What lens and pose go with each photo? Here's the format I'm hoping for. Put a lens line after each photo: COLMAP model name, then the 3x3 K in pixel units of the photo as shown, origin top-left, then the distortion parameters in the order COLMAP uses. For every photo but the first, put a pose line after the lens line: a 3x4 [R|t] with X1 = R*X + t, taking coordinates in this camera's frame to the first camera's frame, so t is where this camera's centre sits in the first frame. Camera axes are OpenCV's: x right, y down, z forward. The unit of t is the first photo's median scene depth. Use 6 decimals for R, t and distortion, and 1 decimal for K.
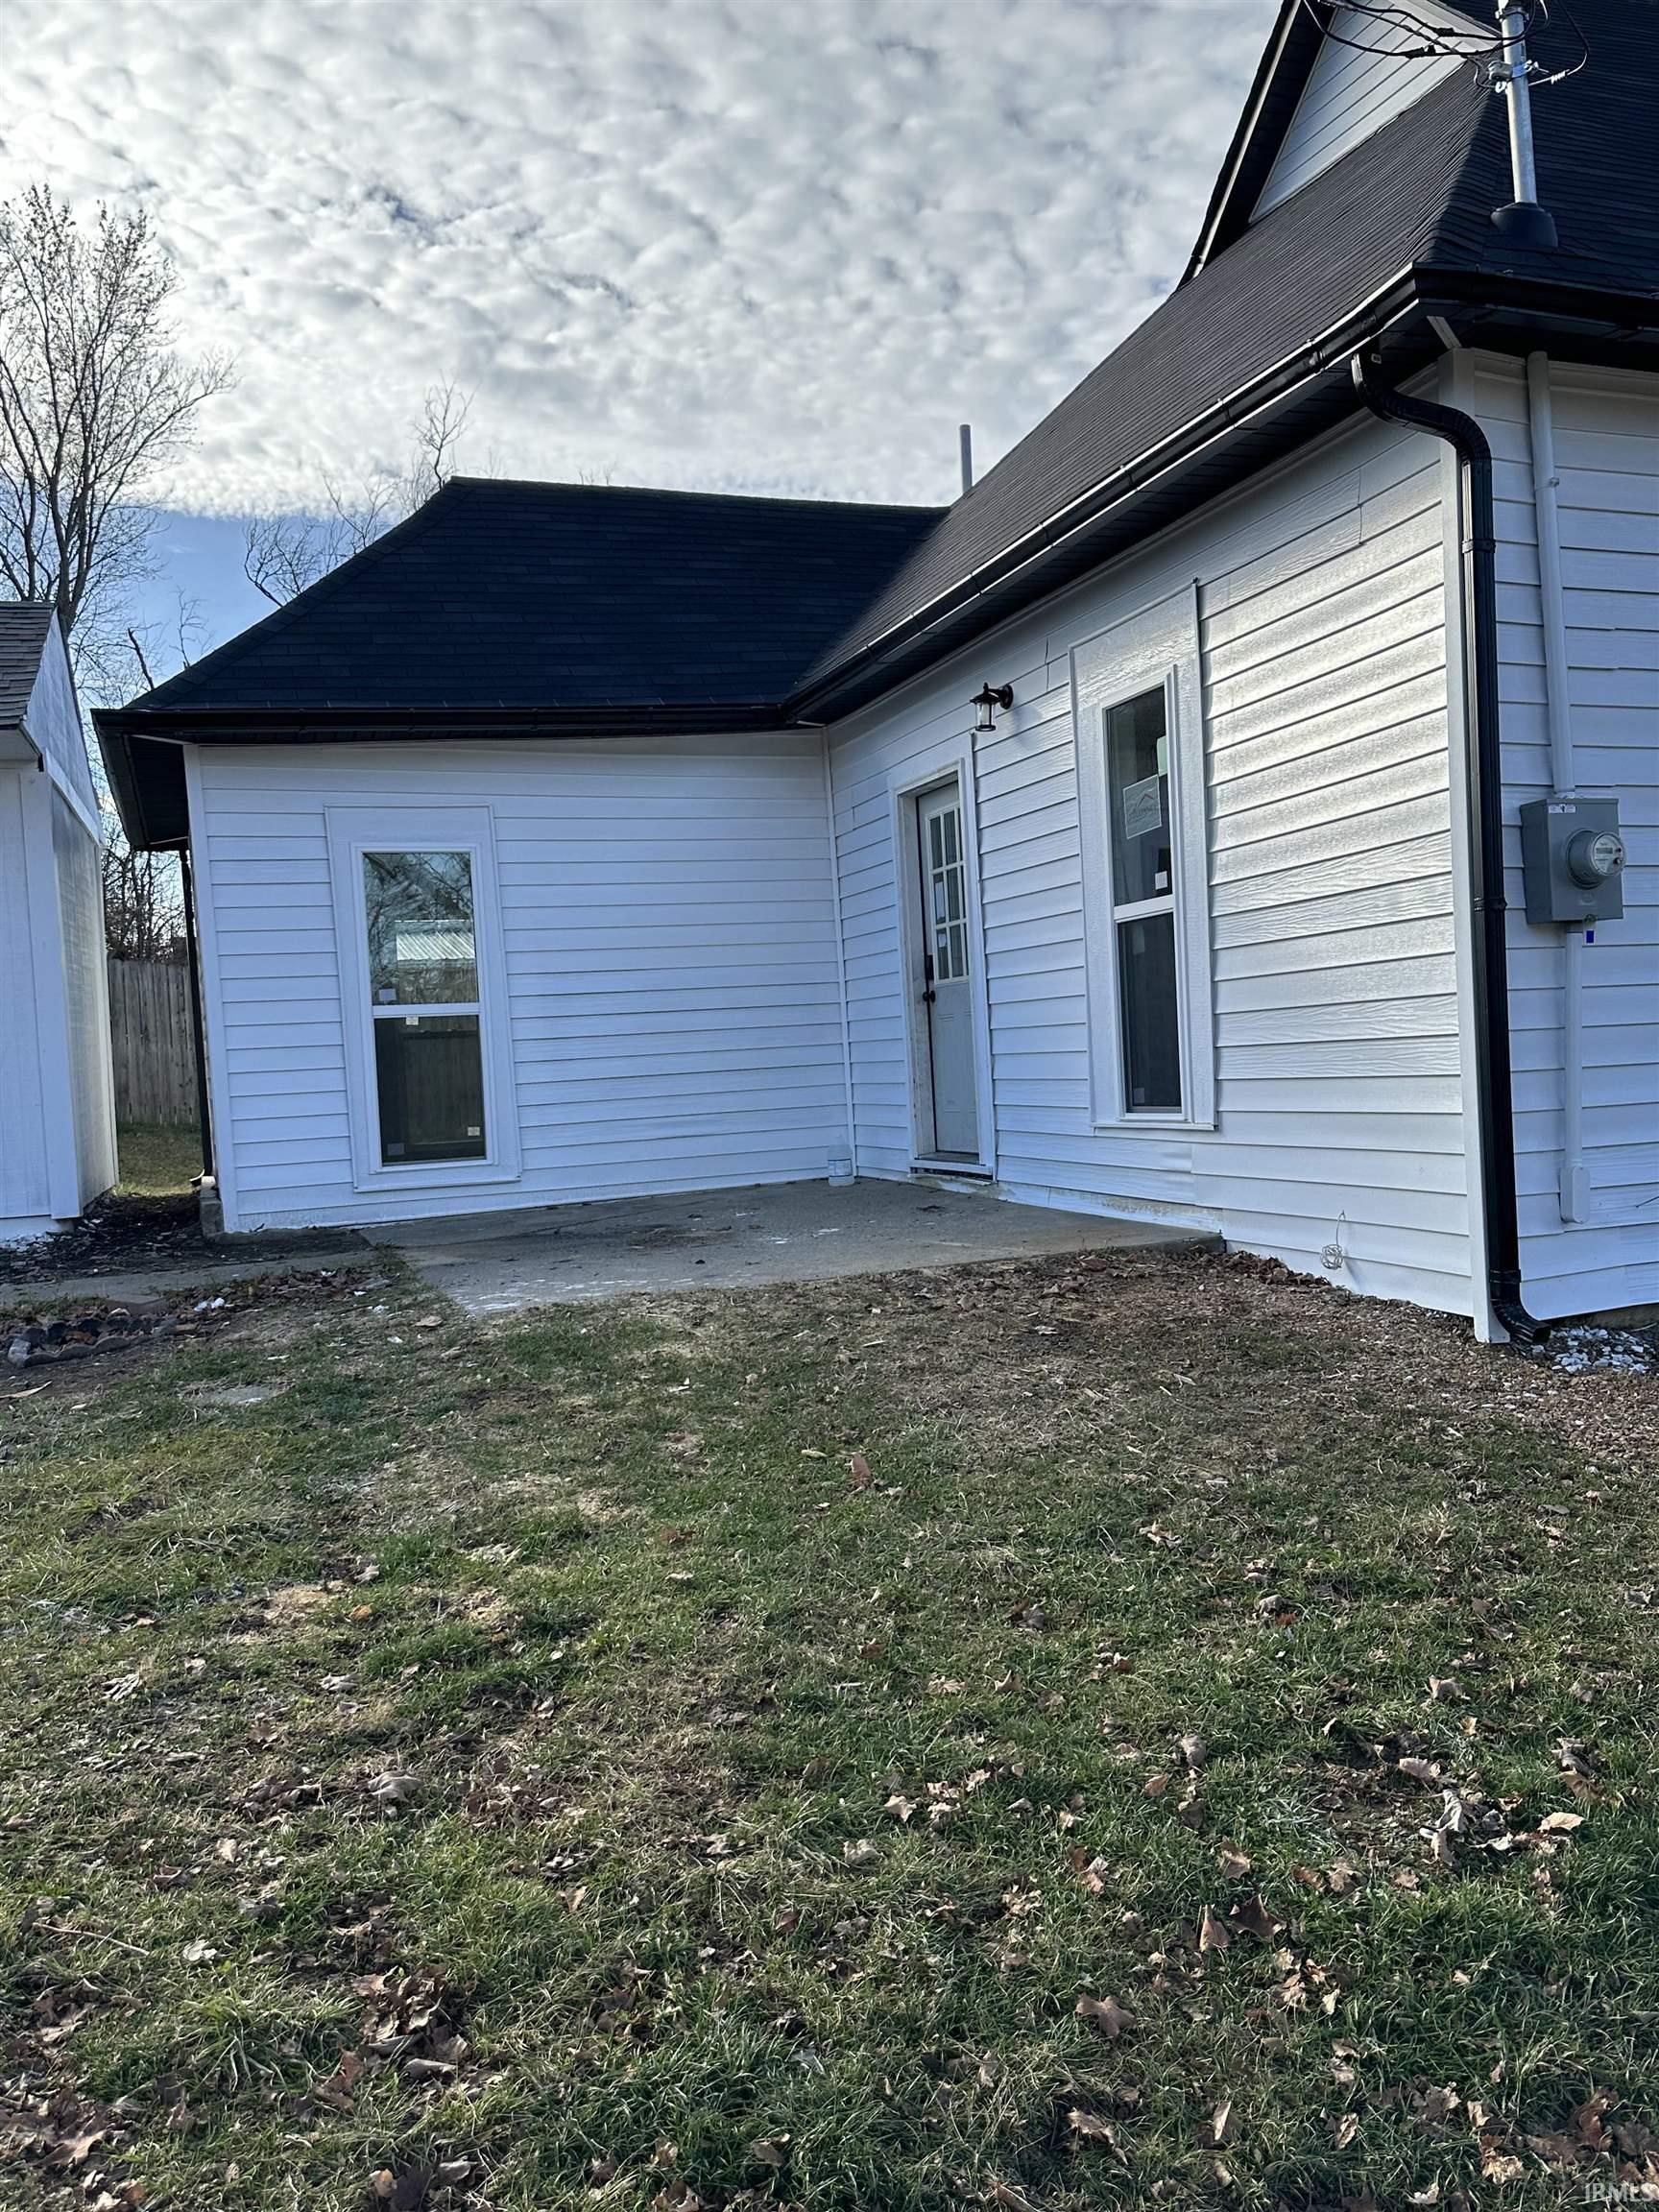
lens RADIAL K [[1717.8, 0, 832.0], [0, 1717.8, 1097.7], [0, 0, 1]] dist [0.011305, -0.033822]
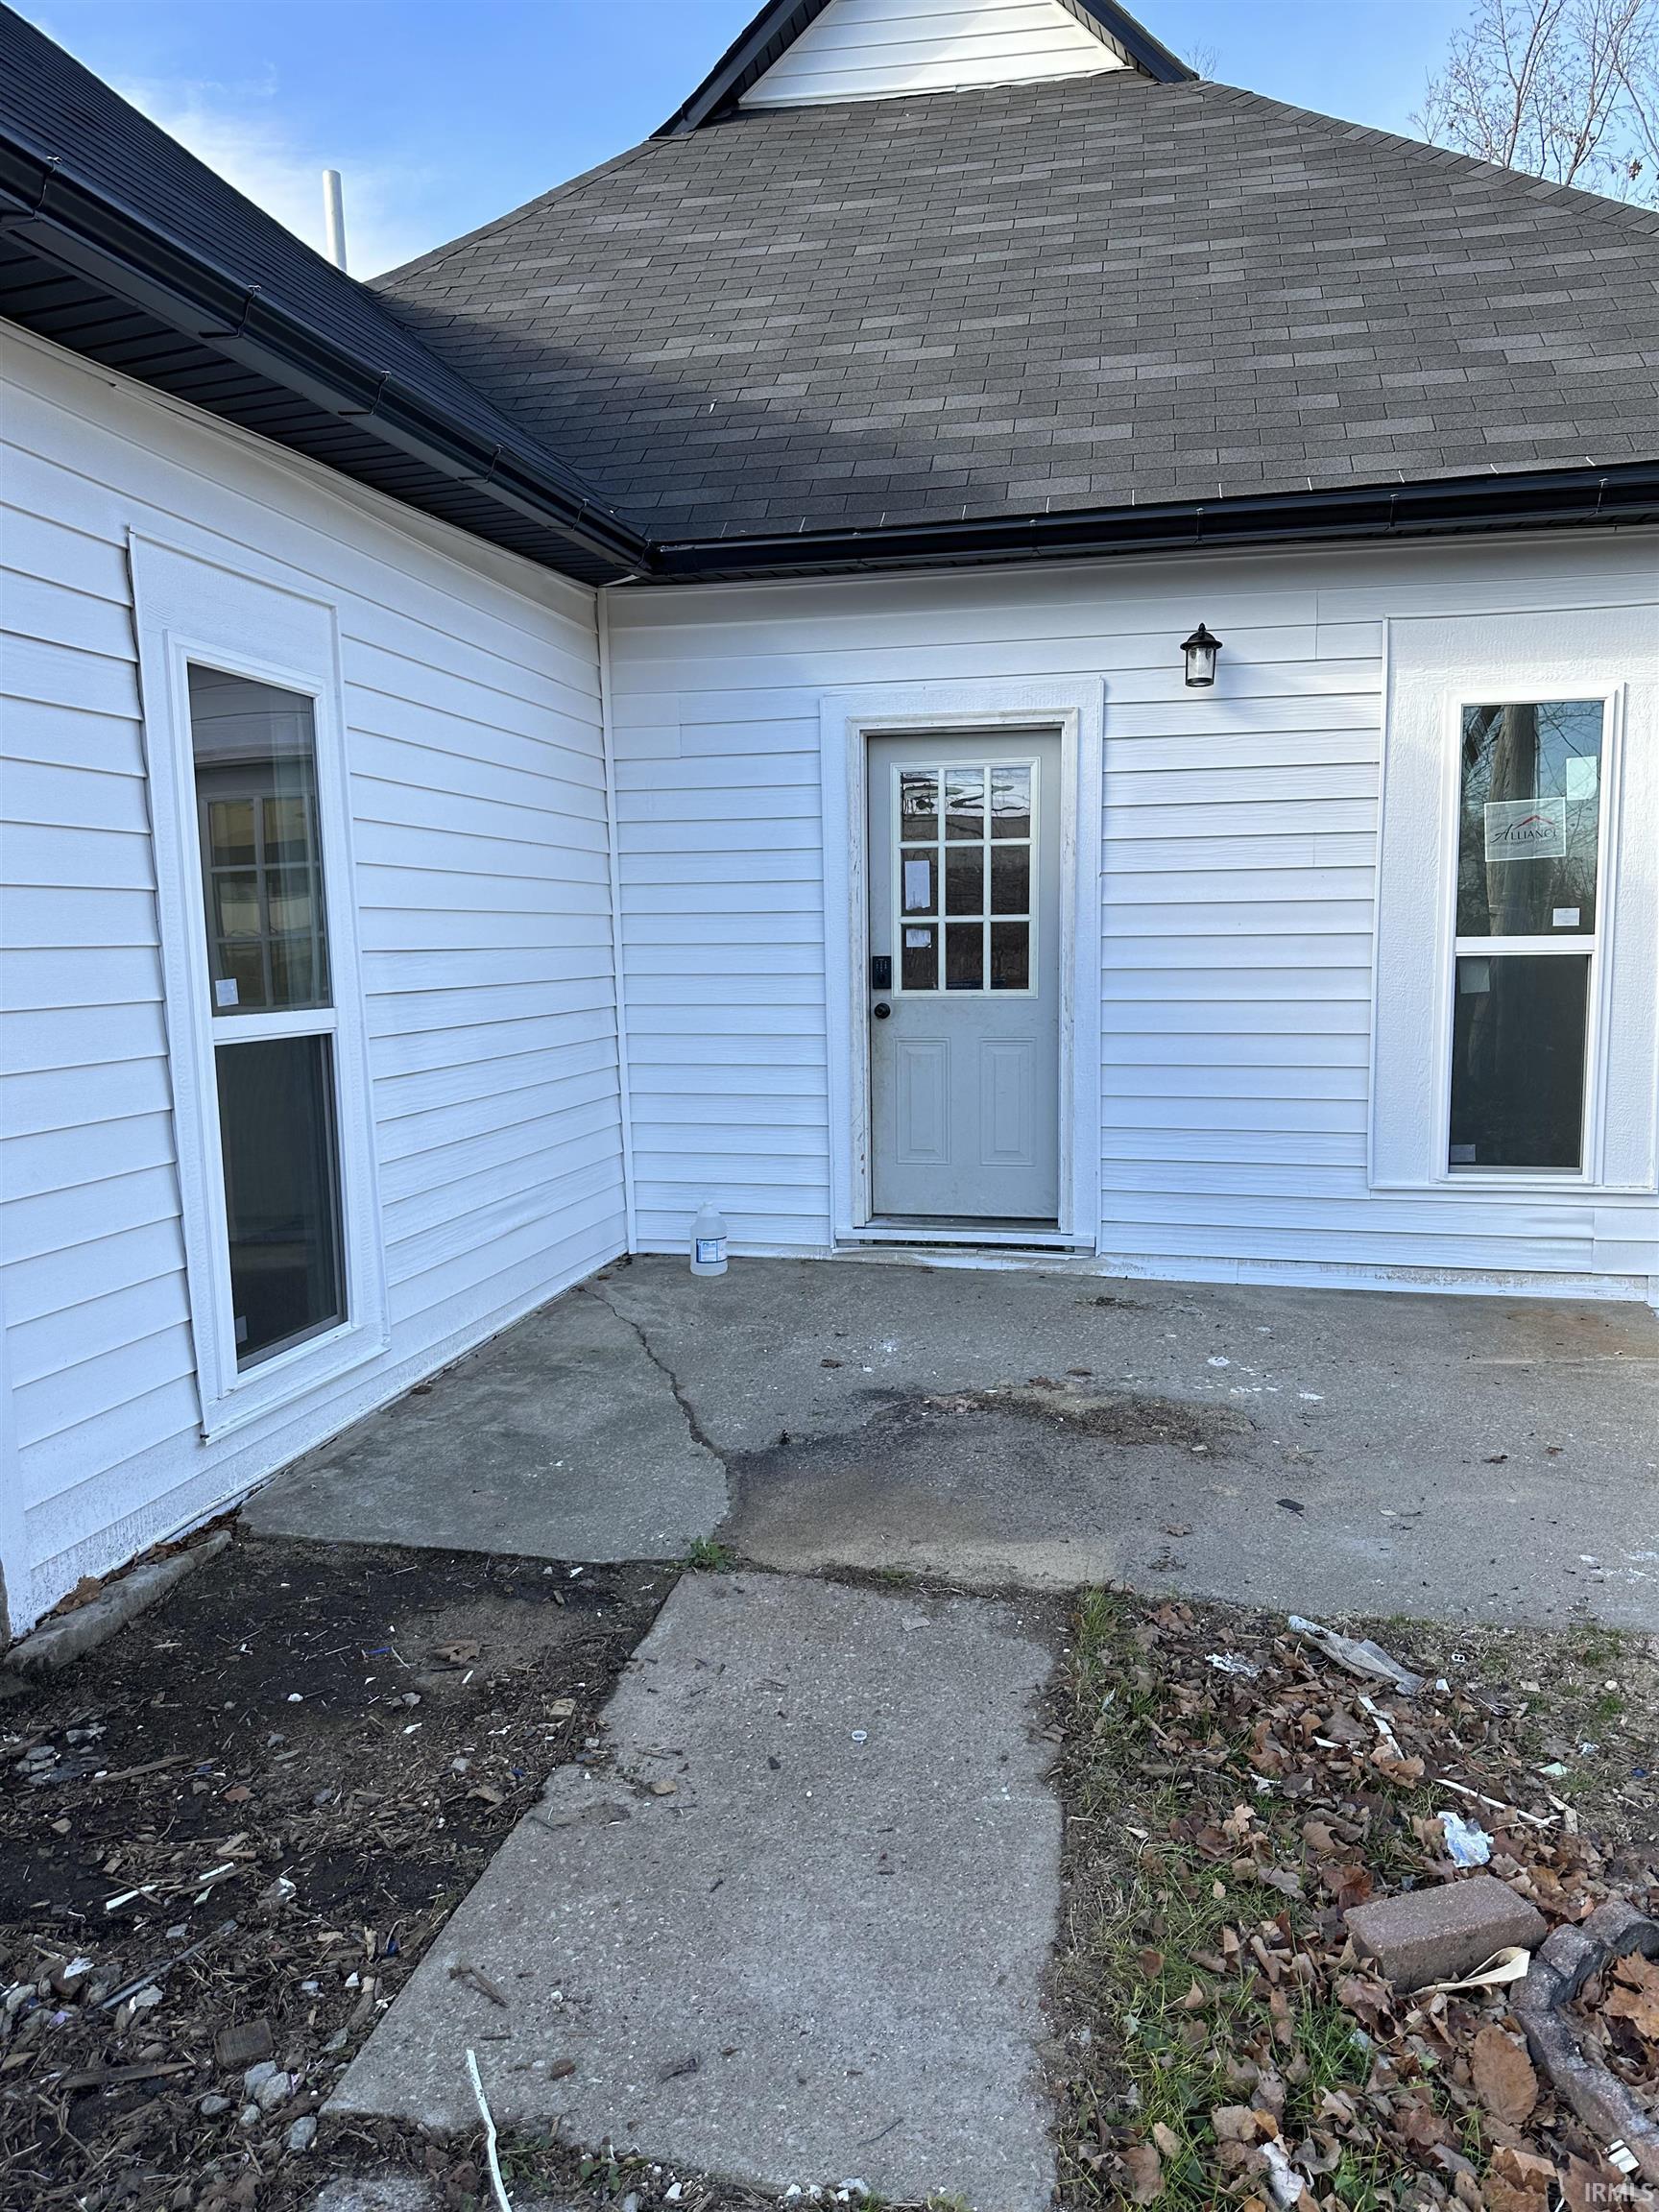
lens RADIAL K [[1550.4, 0, 831.9], [0, 1550.4, 1115.8], [0, 0, 1]] dist [0.059185, -0.067999]
pose [[0.529583, -0.048079, 0.846894, -0.793097], [0.000833, 0.998421, 0.056161, -0.077358], [-0.848258, -0.029036, 0.528787, 0.994487]]
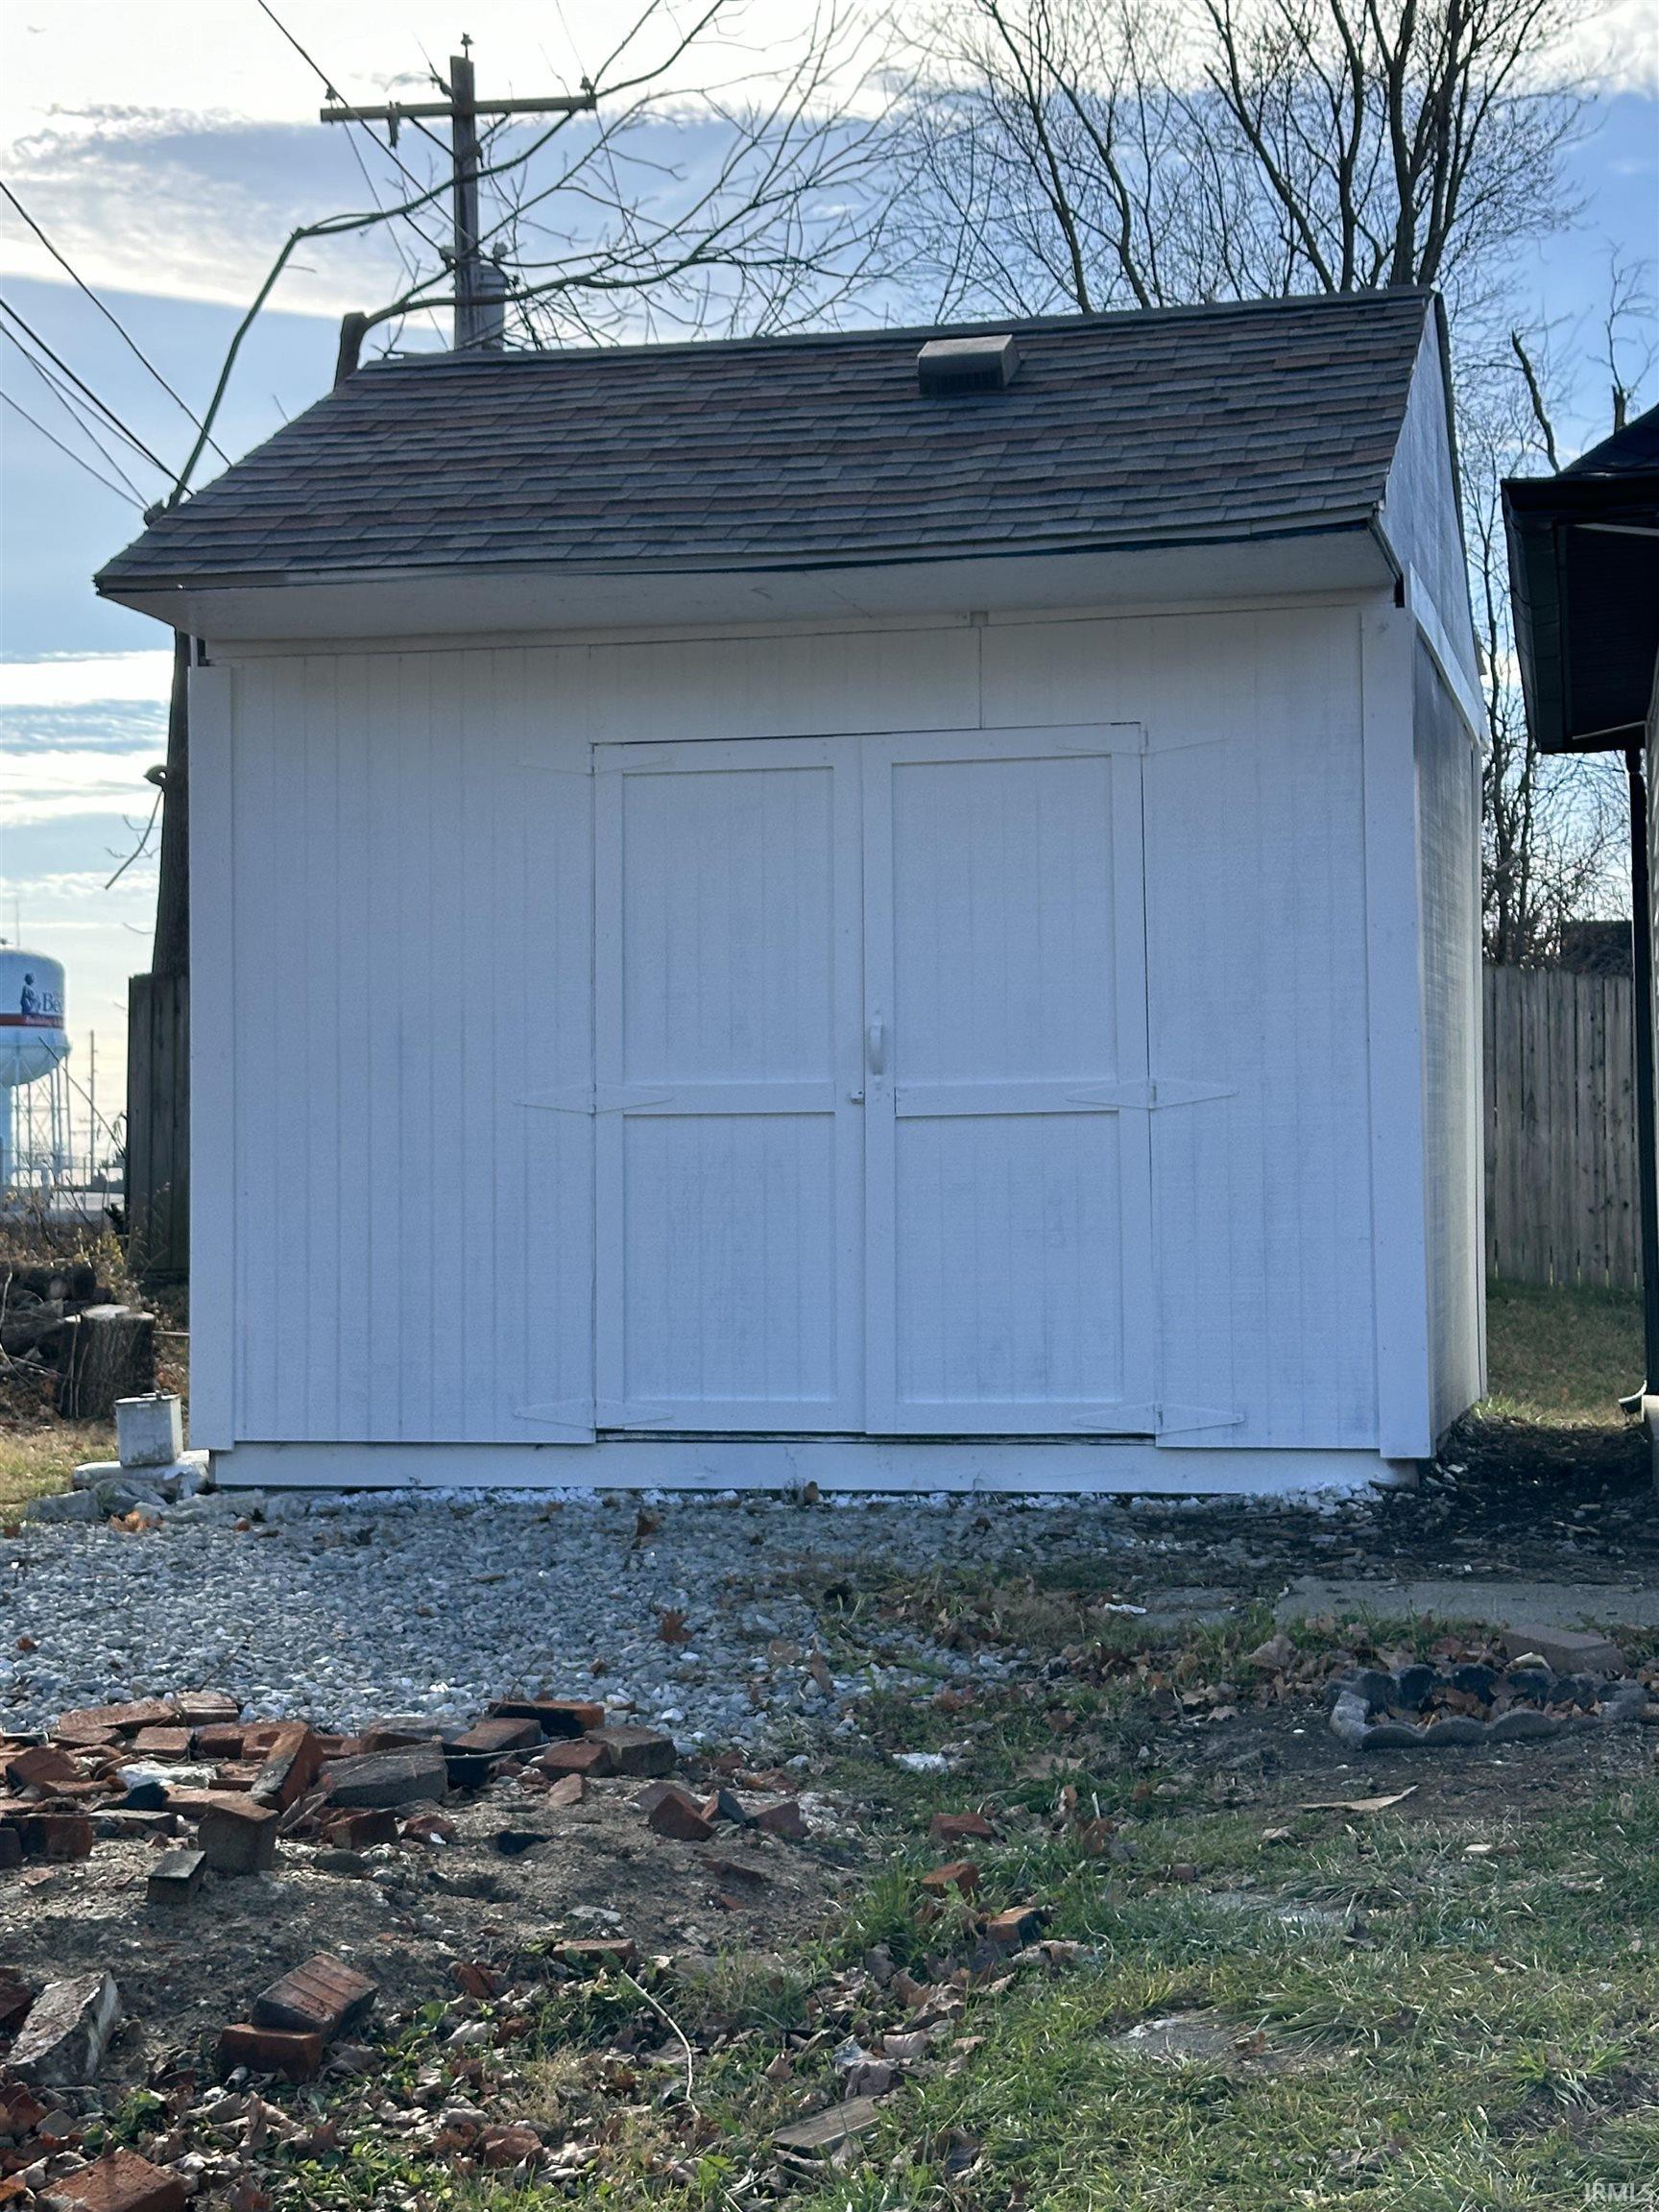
lens RADIAL K [[3479.0, 0, 831.5], [0, 3479.0, 1108.5], [0, 0, 1]] dist [0.117984, 0.000000]
pose [[0.841130, 0.028111, -0.540103, -0.033473], [-0.049442, 0.998463, -0.025031, -0.001120], [0.538569, 0.047758, 0.841227, 0.015389]]
